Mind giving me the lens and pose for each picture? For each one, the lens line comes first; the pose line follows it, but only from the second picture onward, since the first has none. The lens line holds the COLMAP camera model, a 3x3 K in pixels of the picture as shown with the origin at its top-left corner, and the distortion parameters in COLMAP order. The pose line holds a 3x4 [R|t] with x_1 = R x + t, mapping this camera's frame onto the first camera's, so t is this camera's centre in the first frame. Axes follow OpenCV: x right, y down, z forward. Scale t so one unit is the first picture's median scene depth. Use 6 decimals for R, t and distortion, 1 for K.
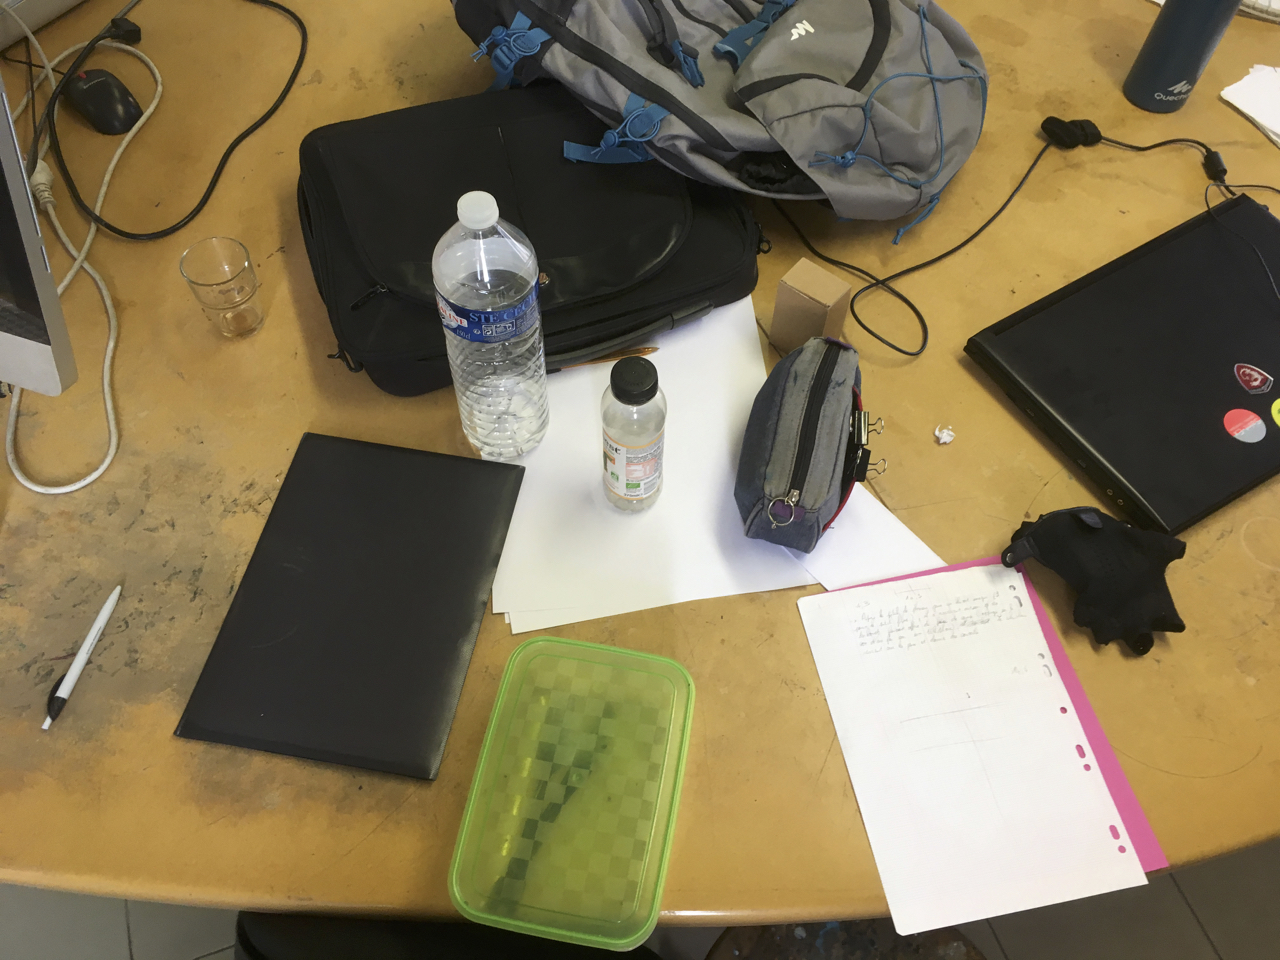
lens RADIAL K [[1085.8, 0, 639.0], [0, 1085.8, 480.2], [0, 0, 1]] dist [0.069300, -0.093069]
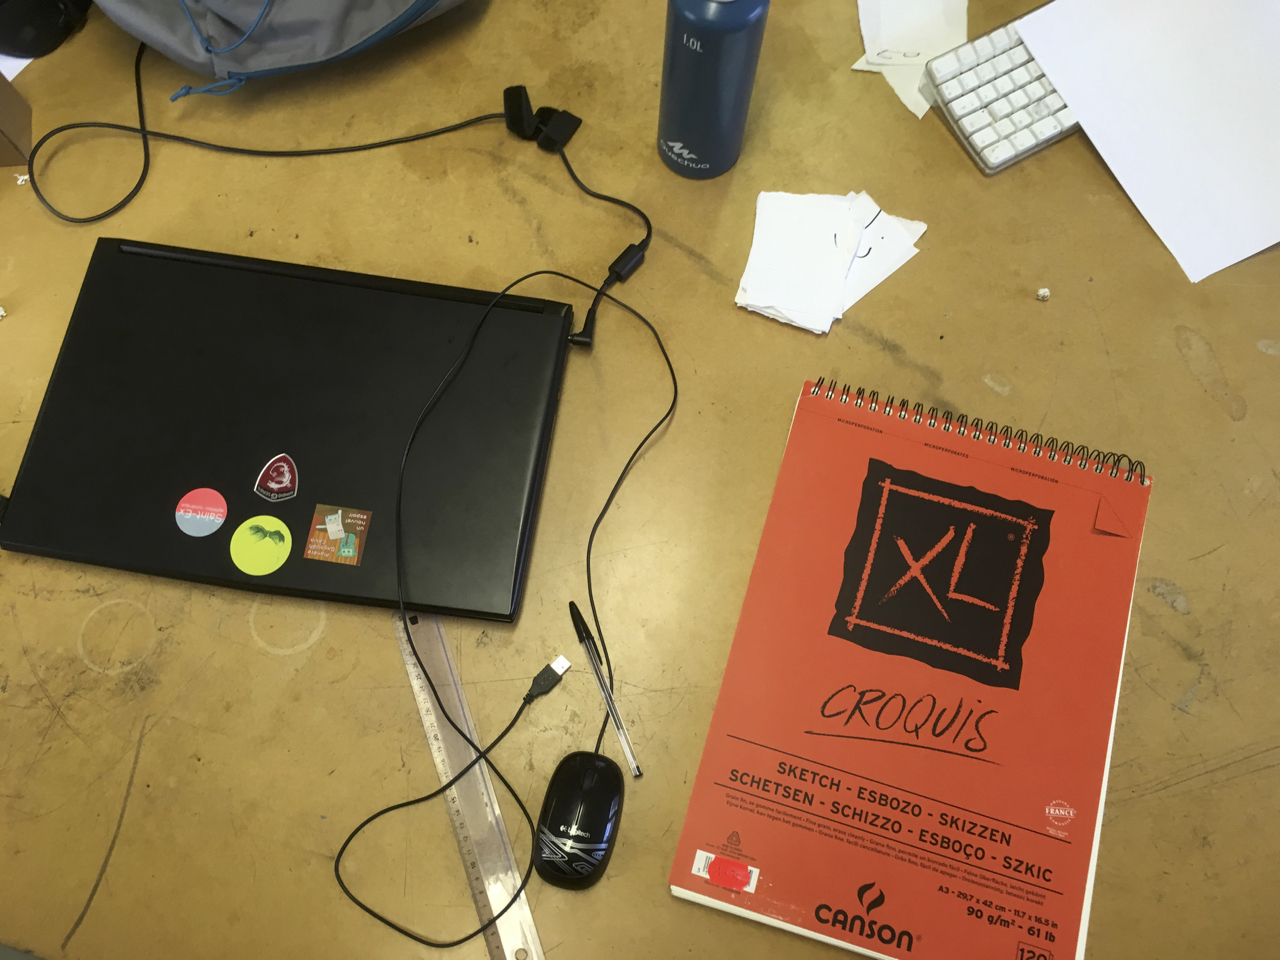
lens RADIAL K [[1085.8, 0, 640.7], [0, 1085.8, 481.8], [0, 0, 1]] dist [0.069300, -0.093069]
pose [[0.751685, 0.616699, -0.233779, 0.862532], [-0.548445, 0.781371, 0.297771, -0.428883], [0.366303, -0.095616, 0.925570, 0.341671]]
